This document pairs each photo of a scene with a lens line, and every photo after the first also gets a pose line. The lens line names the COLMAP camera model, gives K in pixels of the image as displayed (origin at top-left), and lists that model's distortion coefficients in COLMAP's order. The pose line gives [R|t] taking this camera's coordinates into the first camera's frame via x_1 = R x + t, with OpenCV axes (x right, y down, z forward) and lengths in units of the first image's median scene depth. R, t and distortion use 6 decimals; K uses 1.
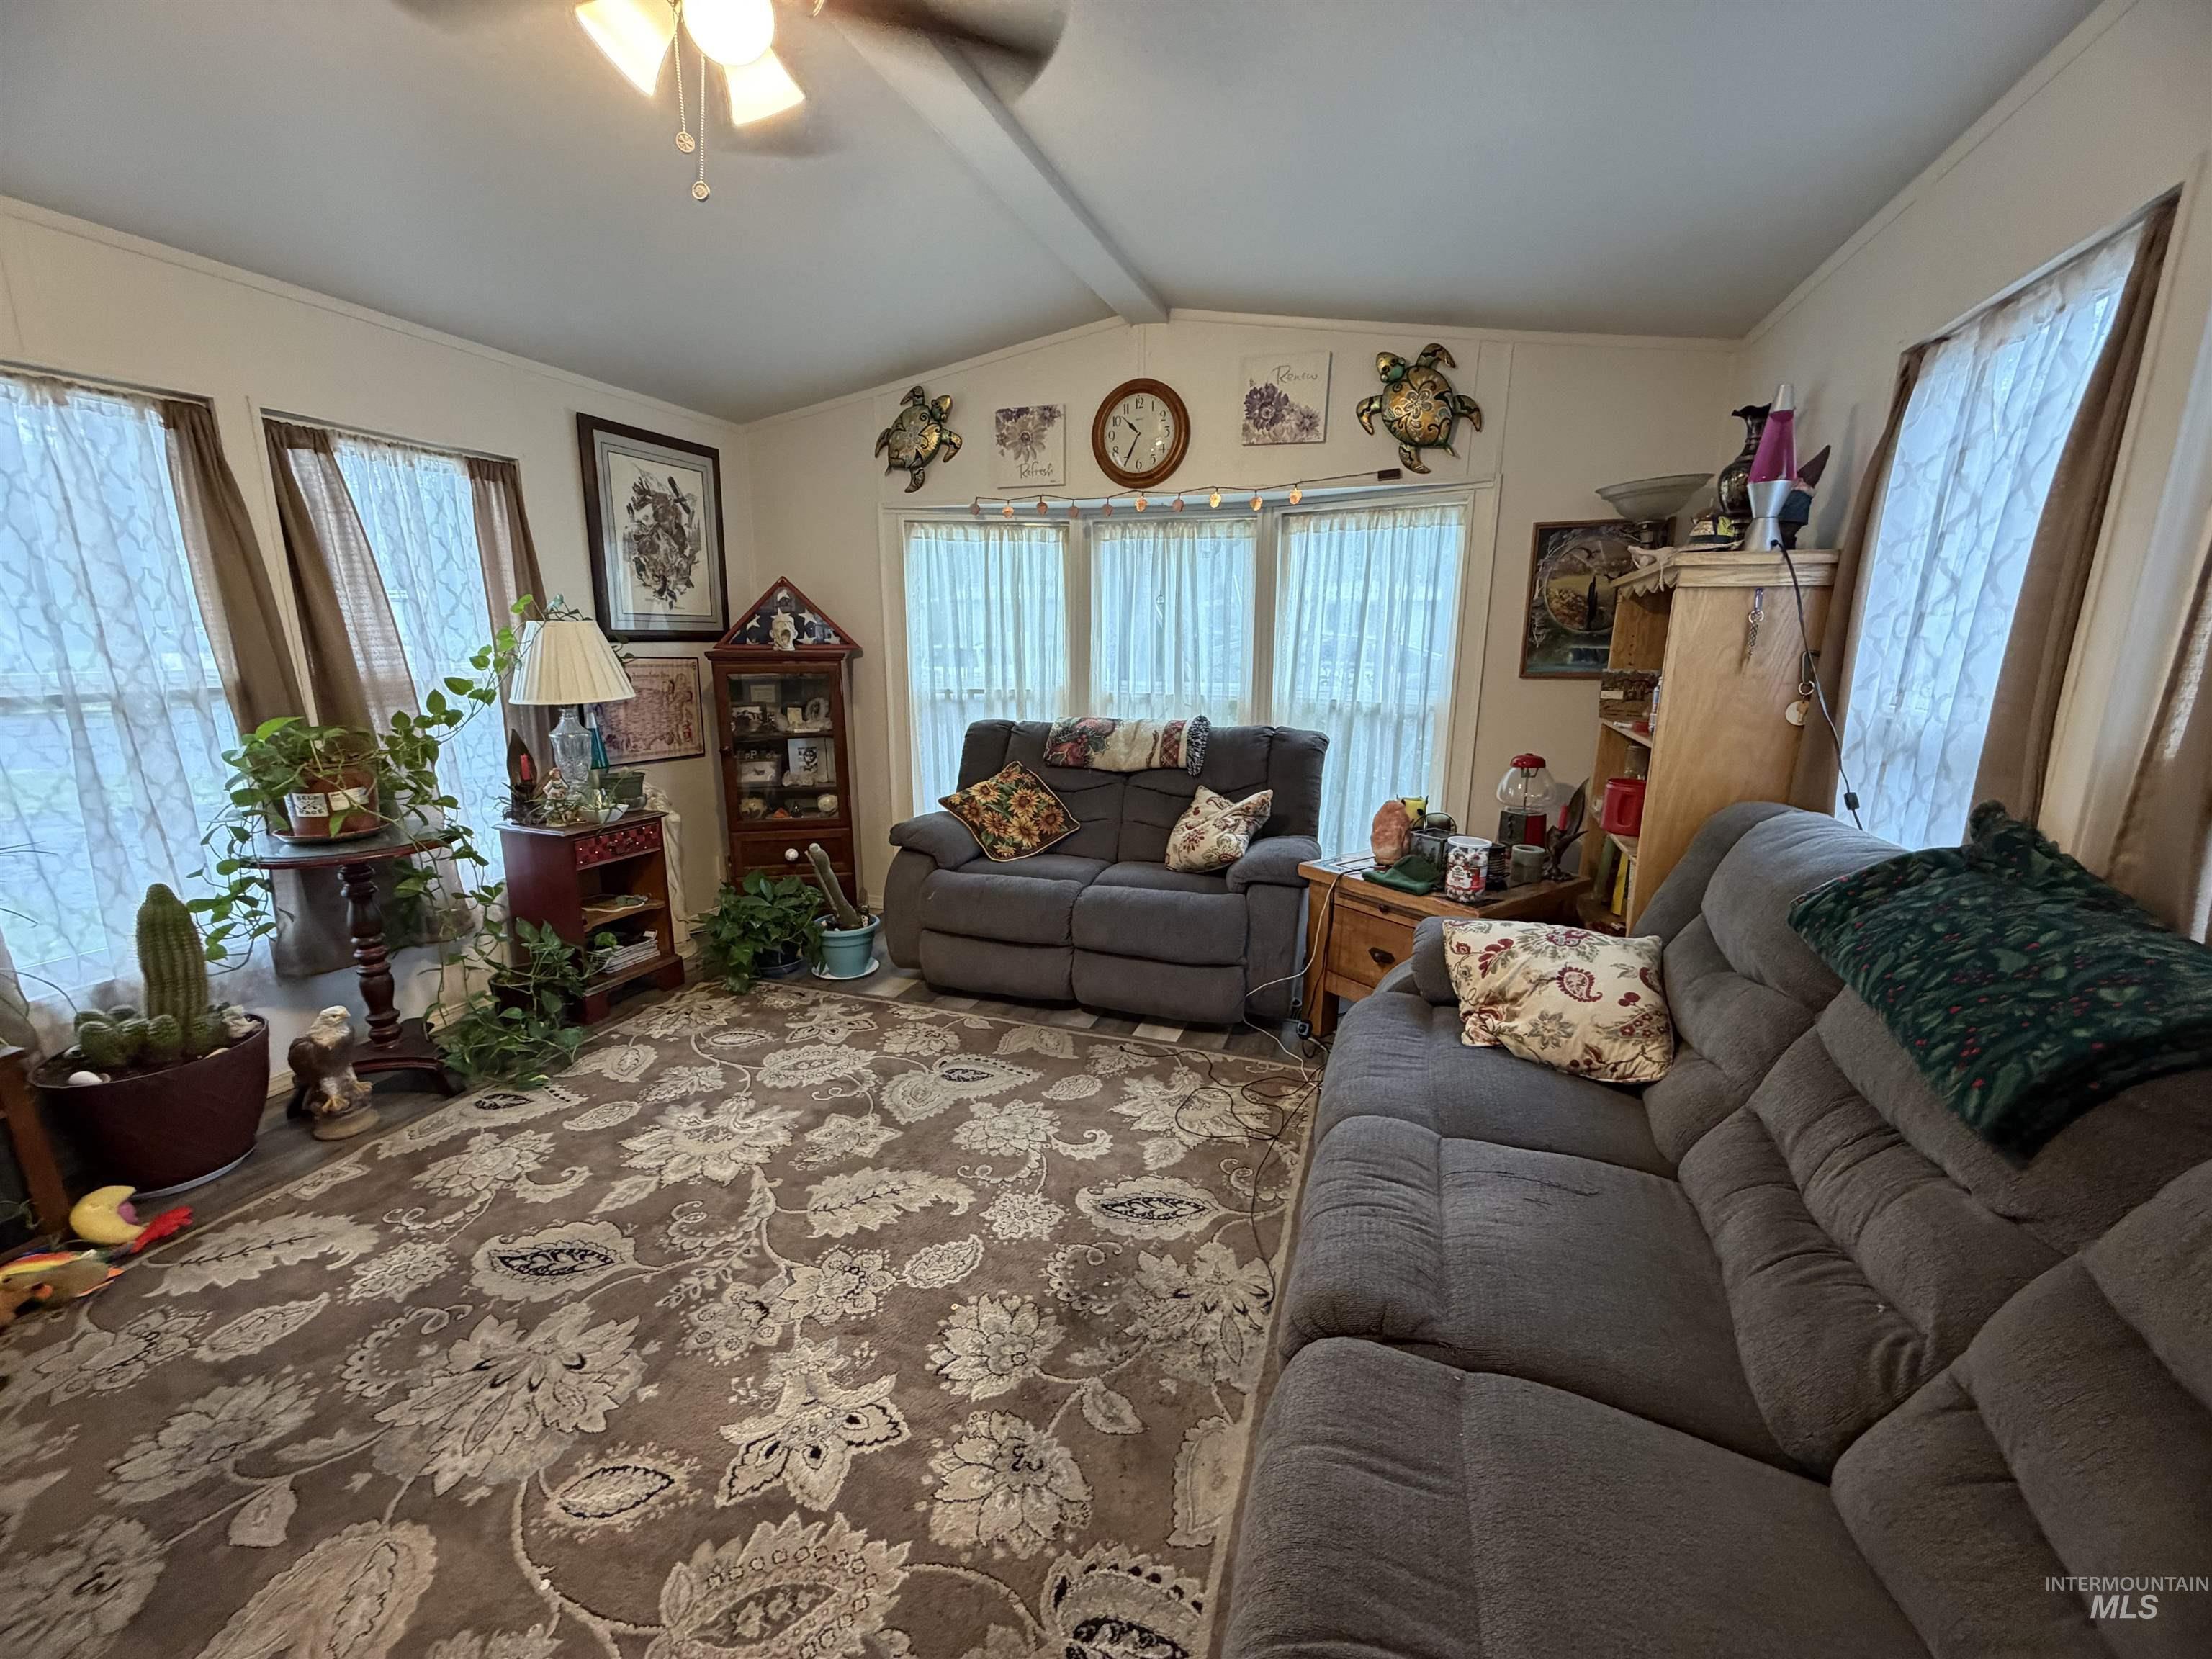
lens RADIAL K [[878.5, 0, 1106.0], [0, 878.5, 829.5], [0, 0, 1]] dist [0.002829, 0.000404]
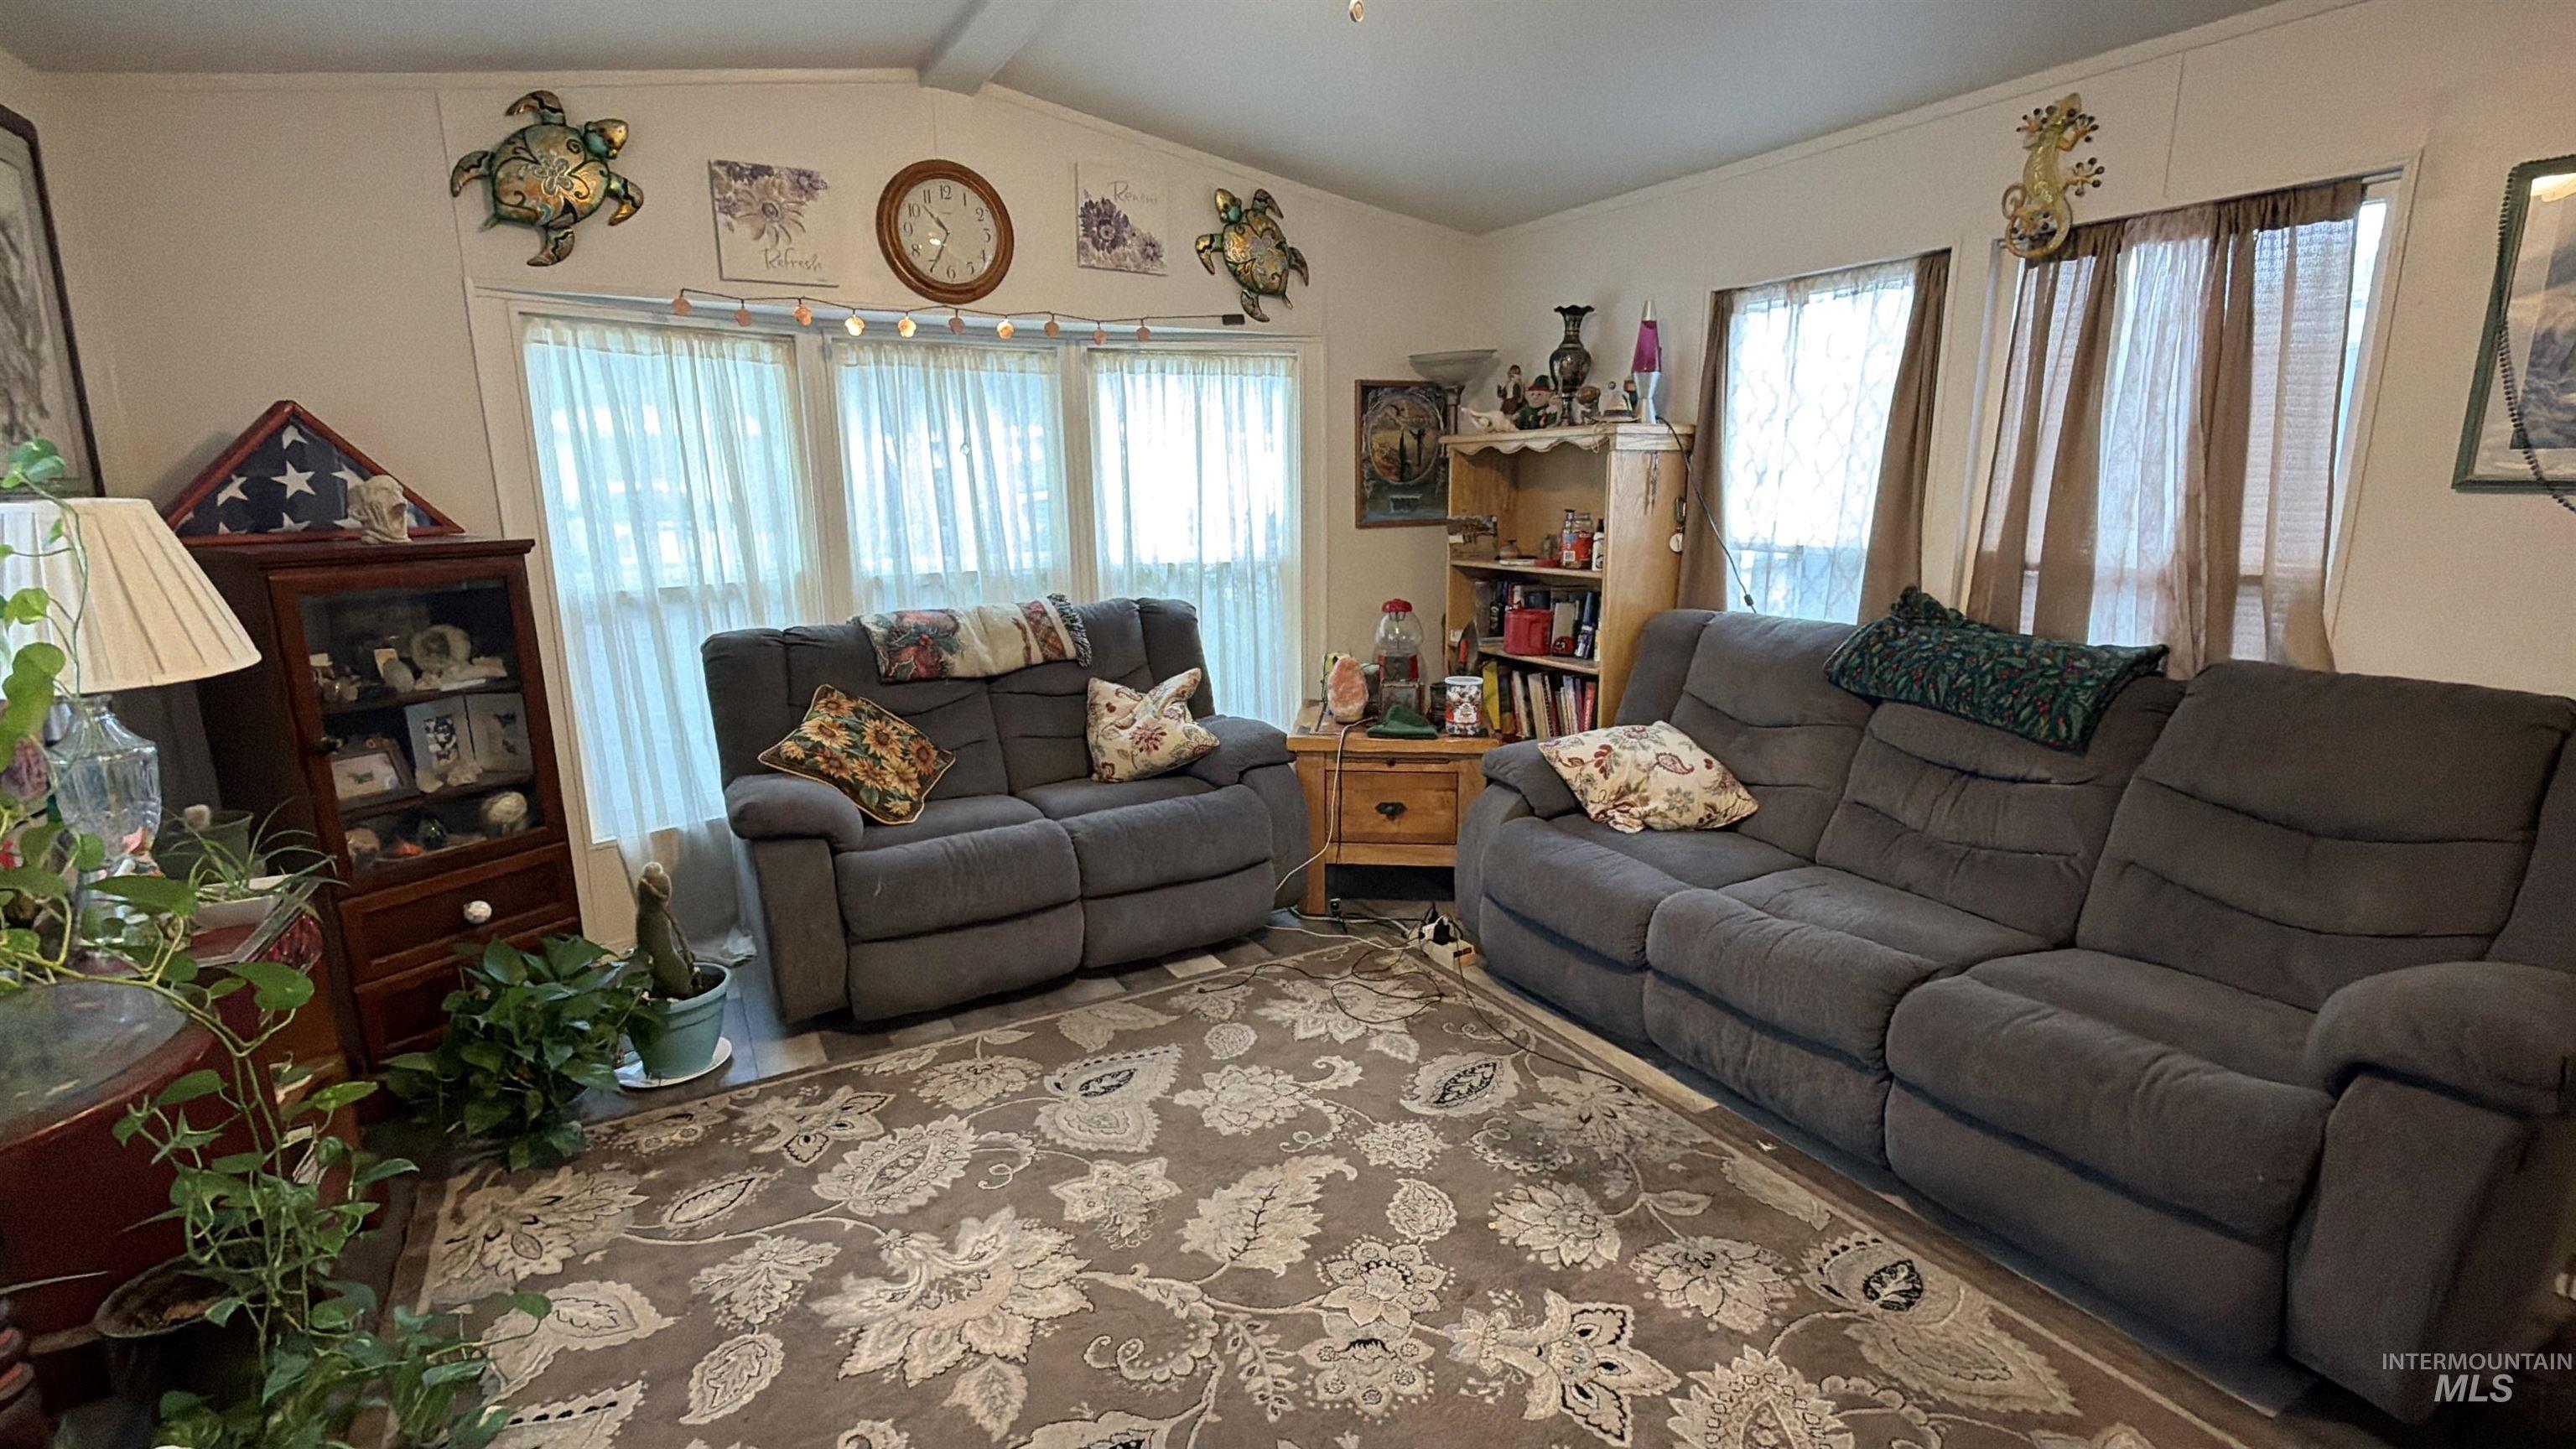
lens RADIAL K [[1148.0, 0, 1288.0], [0, 1148.0, 724.5], [0, 0, 1]] dist [0.001575, 0.000801]
pose [[0.665168, -0.171605, 0.726707, -0.623315], [0.175824, 0.981863, 0.070923, -0.057295], [-0.725698, 0.080597, 0.683277, 0.159776]]
